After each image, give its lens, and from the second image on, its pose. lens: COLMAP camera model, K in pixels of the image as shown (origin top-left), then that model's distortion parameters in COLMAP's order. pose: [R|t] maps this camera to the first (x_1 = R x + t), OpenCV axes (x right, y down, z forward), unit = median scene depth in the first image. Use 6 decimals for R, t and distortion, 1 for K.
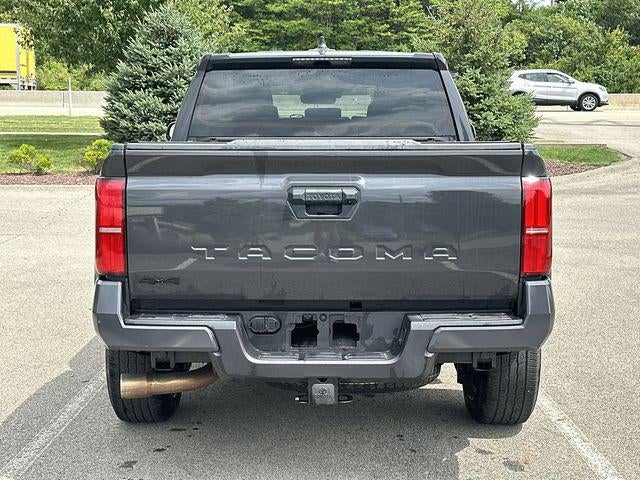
lens RADIAL K [[948.9, 0, 319.1], [0, 948.9, 254.7], [0, 0, 1]] dist [0.038202, 0.027844]
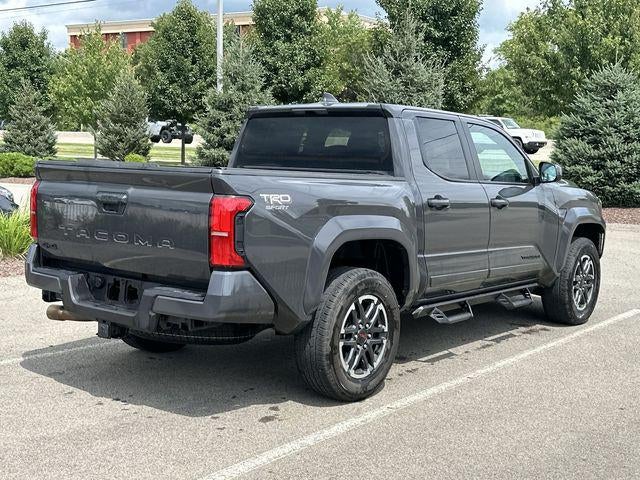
lens RADIAL K [[820.5, 0, 320.0], [0, 820.5, 240.0], [0, 0, 1]] dist [0.033158, 0.050208]
pose [[0.815748, 0.084503, -0.572201, 0.661414], [-0.112143, 0.993605, -0.013138, -0.010918], [0.567432, 0.074886, 0.820008, 0.077608]]
